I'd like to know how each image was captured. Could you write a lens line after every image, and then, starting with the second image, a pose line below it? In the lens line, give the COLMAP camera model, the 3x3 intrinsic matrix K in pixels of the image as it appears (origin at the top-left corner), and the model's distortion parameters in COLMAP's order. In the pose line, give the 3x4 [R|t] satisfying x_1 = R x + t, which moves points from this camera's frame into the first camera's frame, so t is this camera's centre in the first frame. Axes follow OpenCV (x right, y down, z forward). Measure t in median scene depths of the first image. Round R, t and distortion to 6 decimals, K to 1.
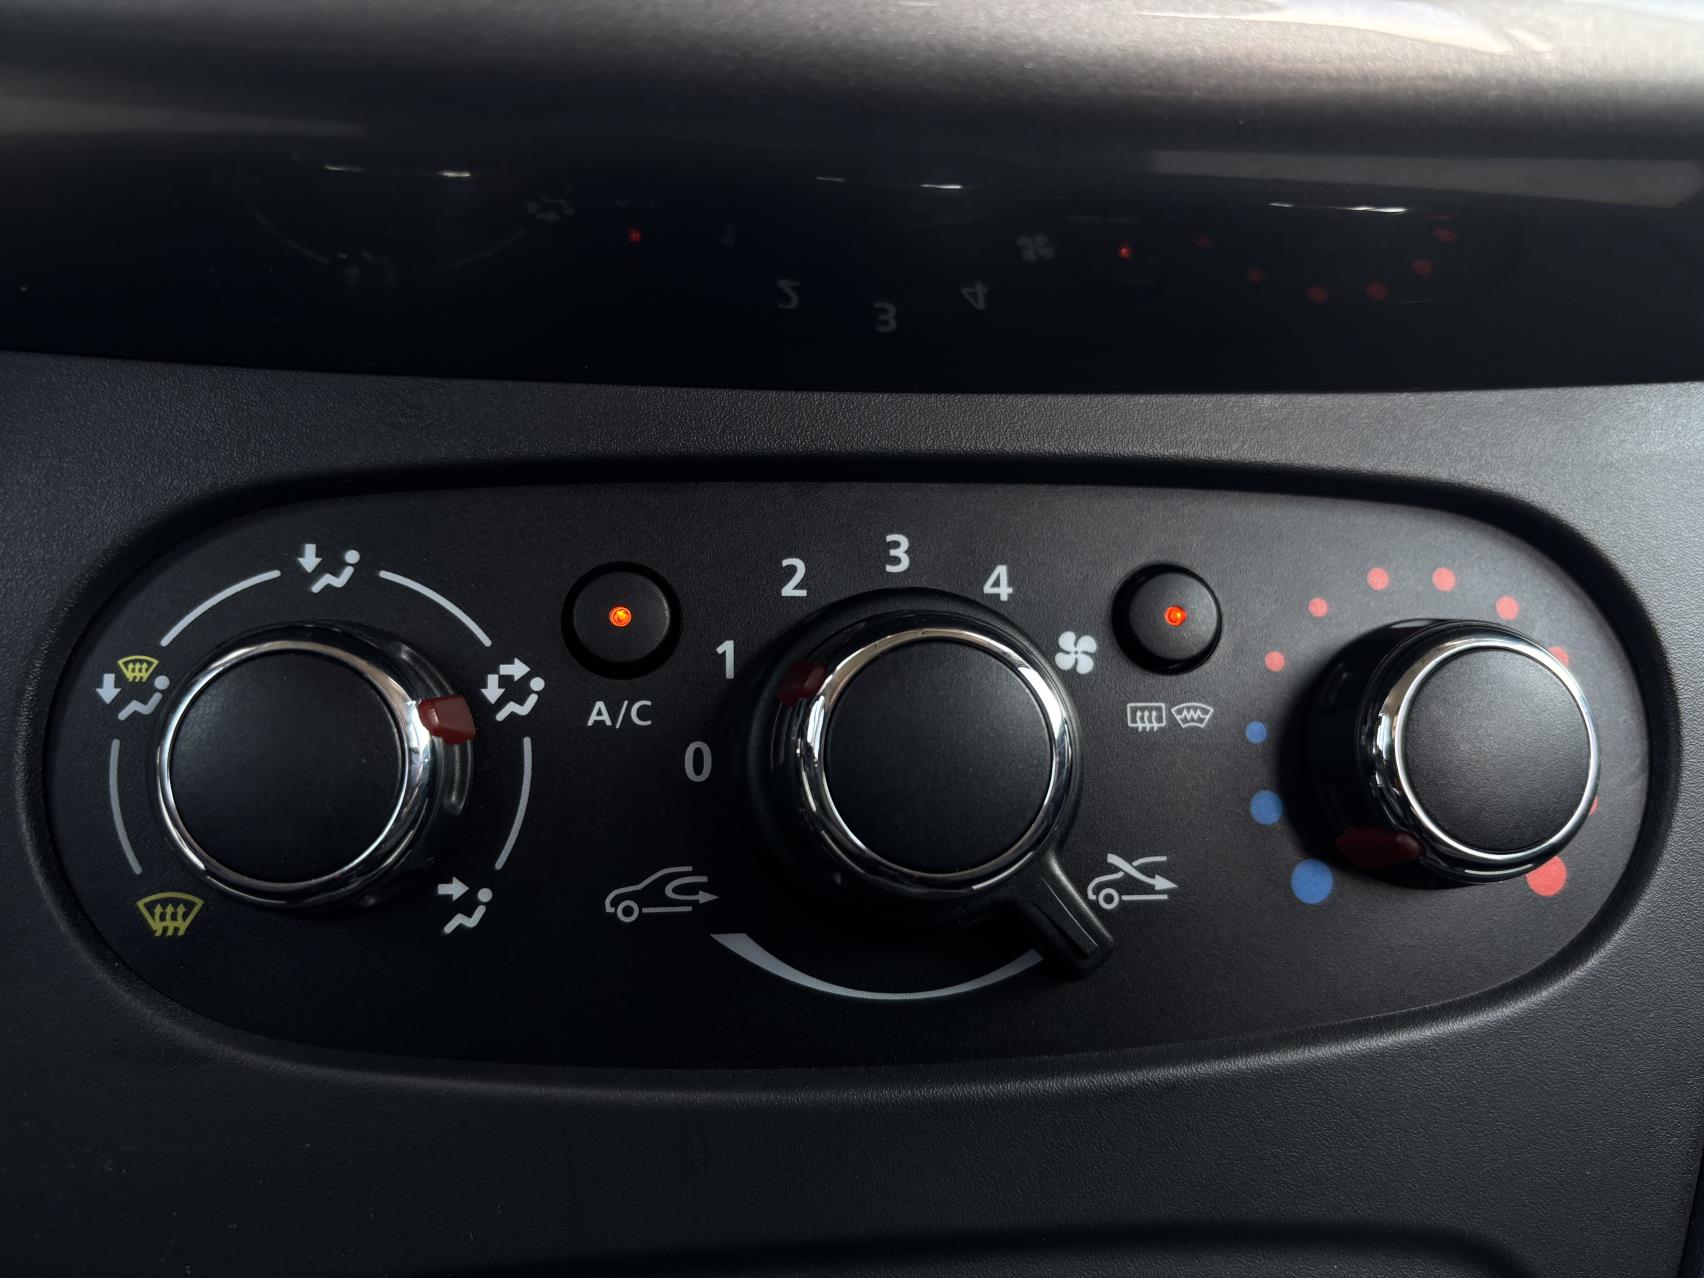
lens RADIAL K [[1304.9, 0, 852.0], [0, 1304.9, 639.0], [0, 0, 1]] dist [0.003963, -0.100908]
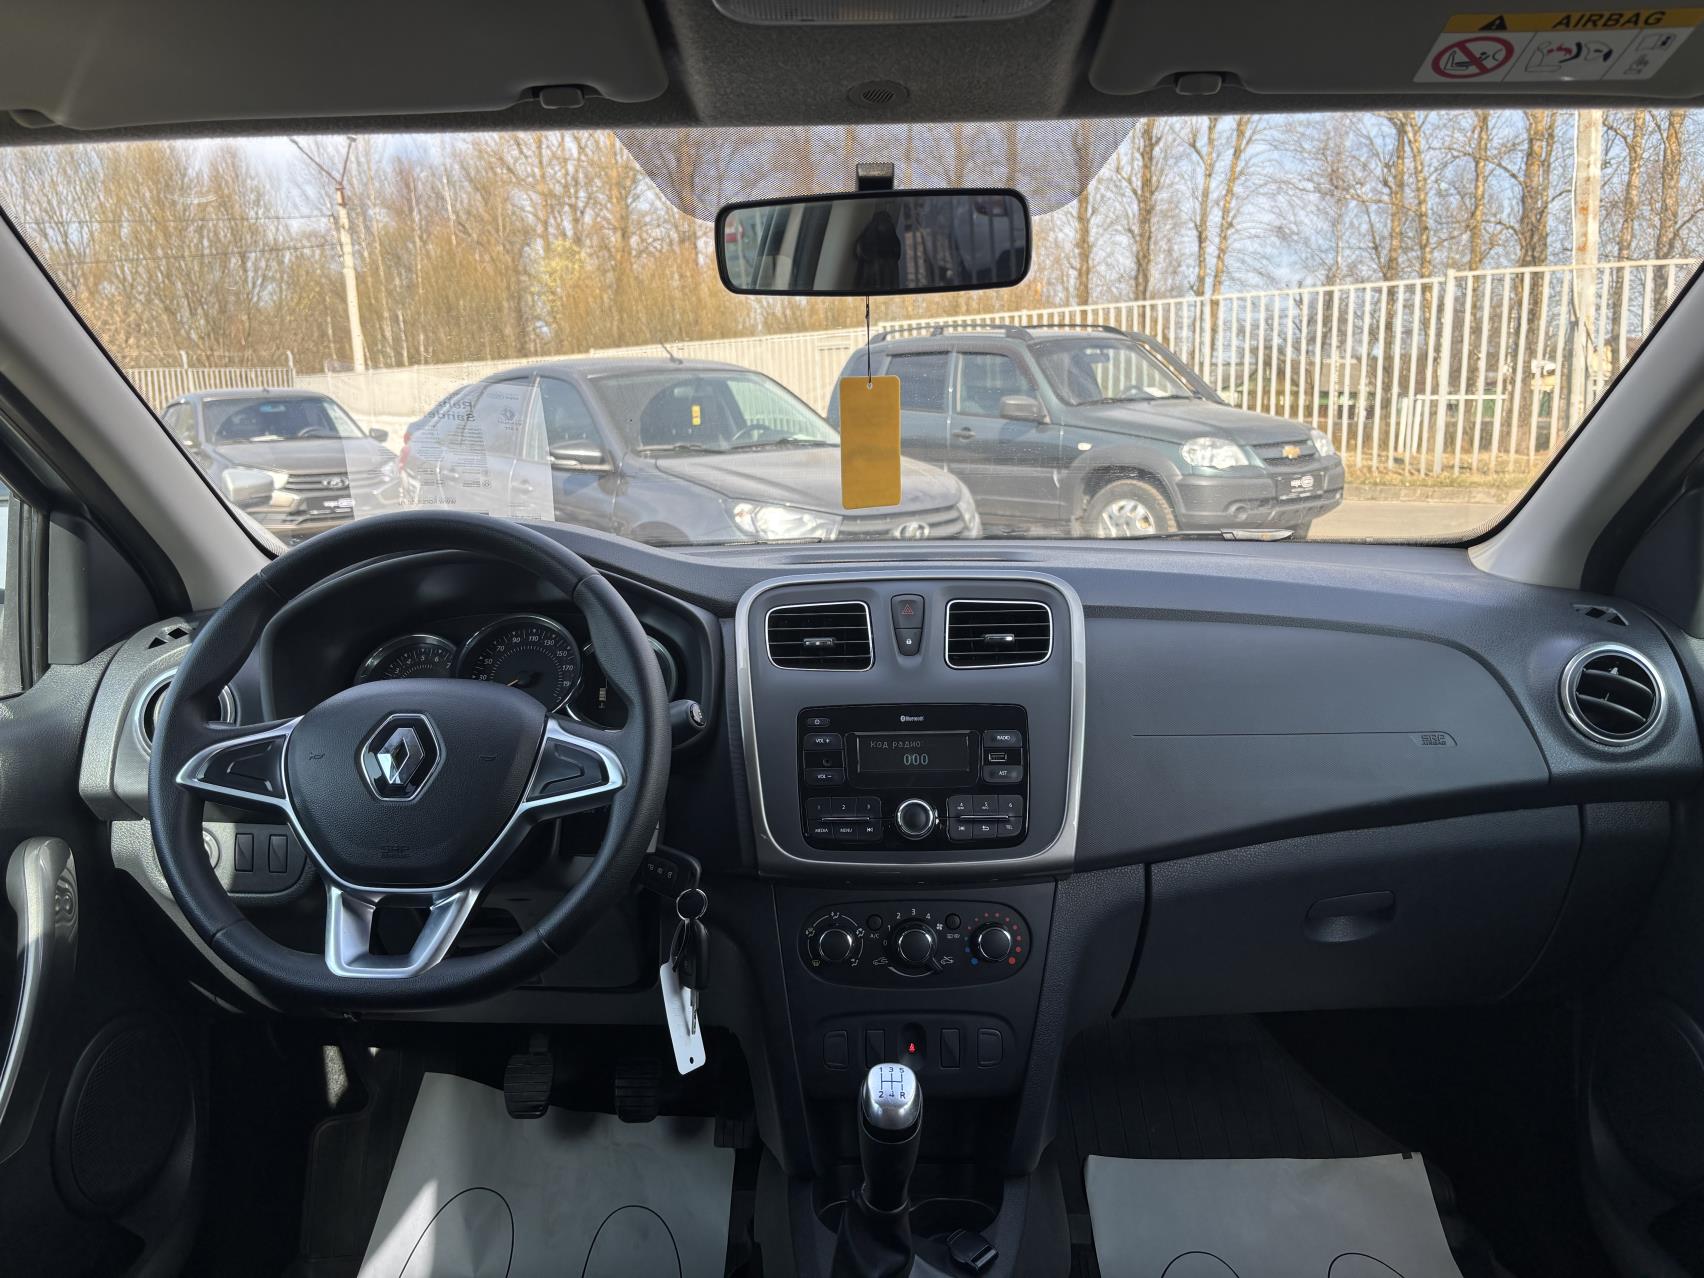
lens RADIAL K [[1289.7, 0, 855.8], [0, 1289.7, 576.8], [0, 0, 1]] dist [0.000813, -0.006915]
pose [[0.991528, -0.017817, -0.128665, 0.668672], [0.008772, 0.997472, -0.070524, -1.413689], [0.129596, 0.068798, 0.989177, -6.177791]]
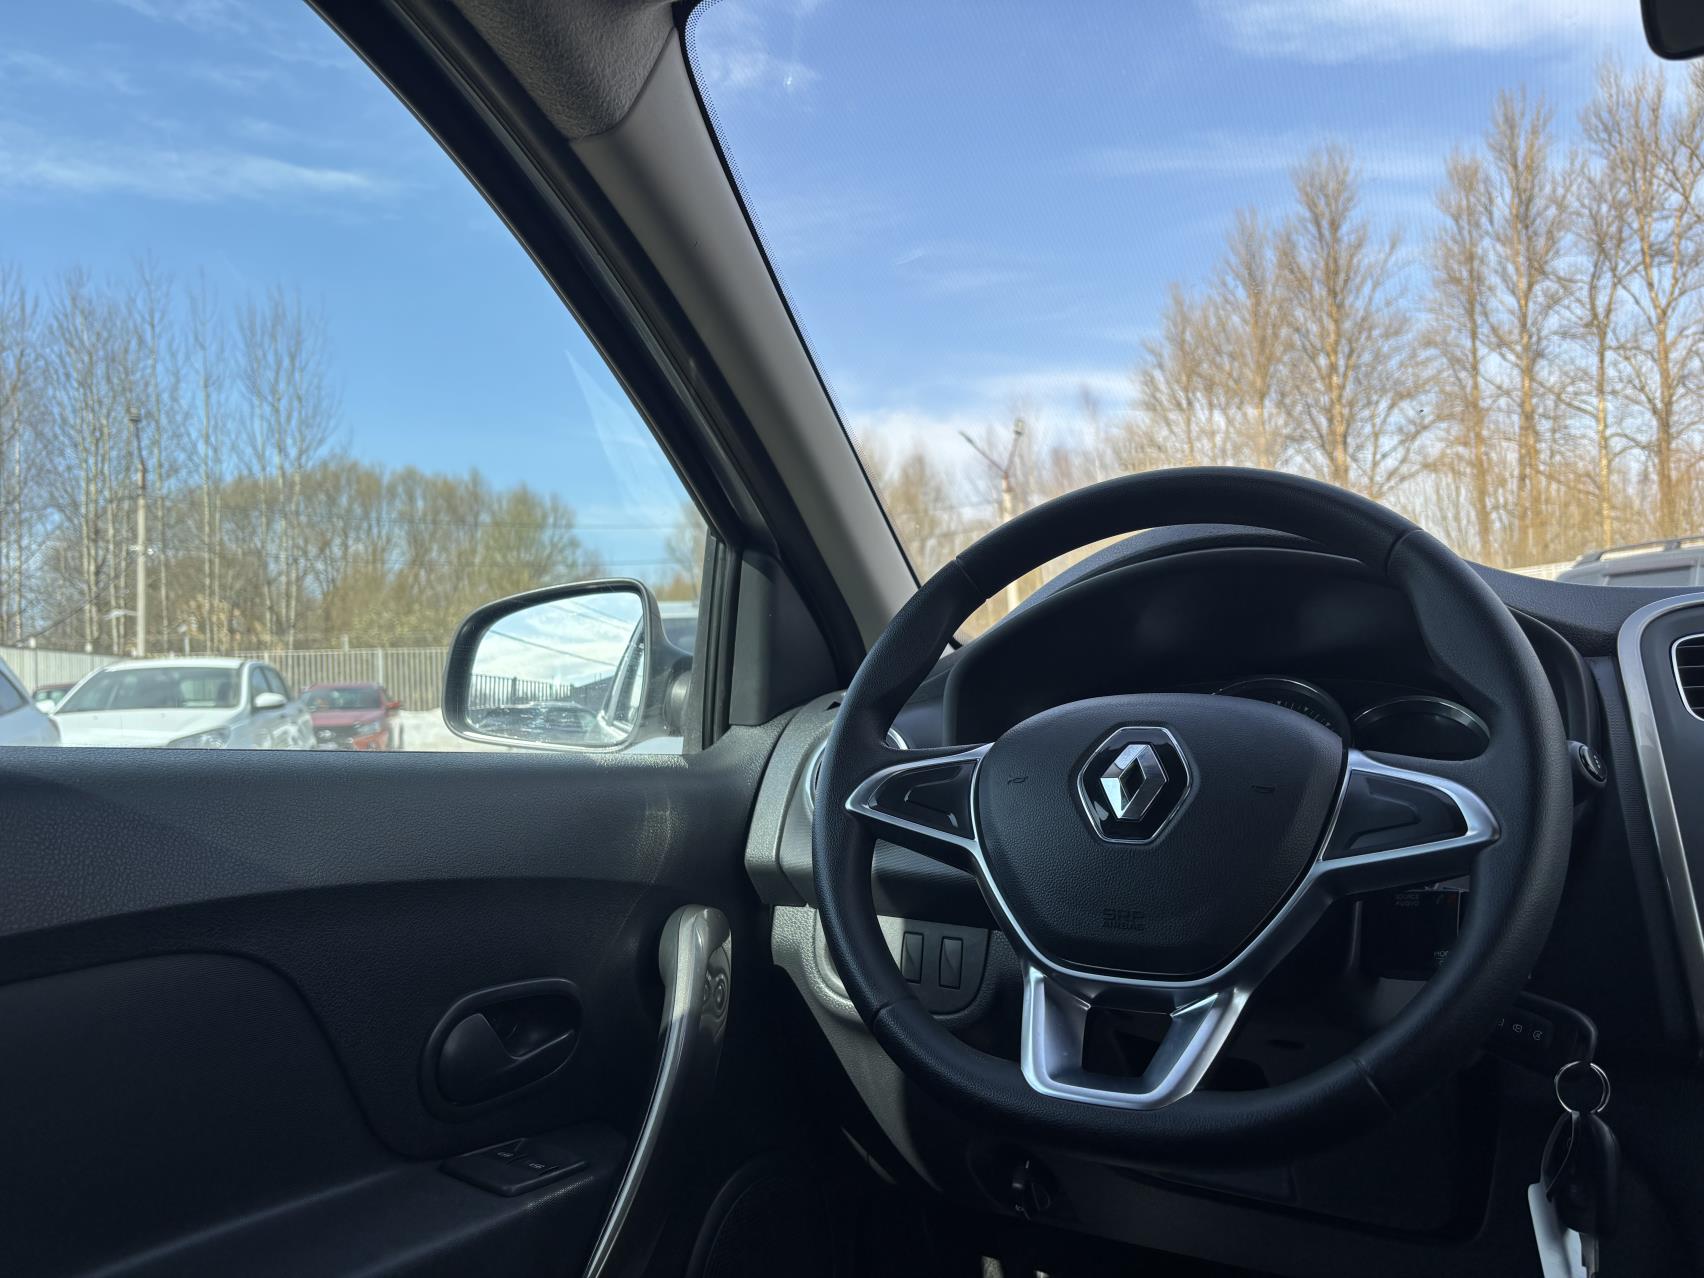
lens RADIAL K [[1211.6, 0, 852.0], [0, 1211.6, 639.0], [0, 0, 1]] dist [0.003522, -0.043268]
pose [[0.816942, -0.070069, -0.572448, -0.675538], [-0.090973, 0.964508, -0.247886, -0.422685], [0.569500, 0.254586, 0.781573, -4.168356]]
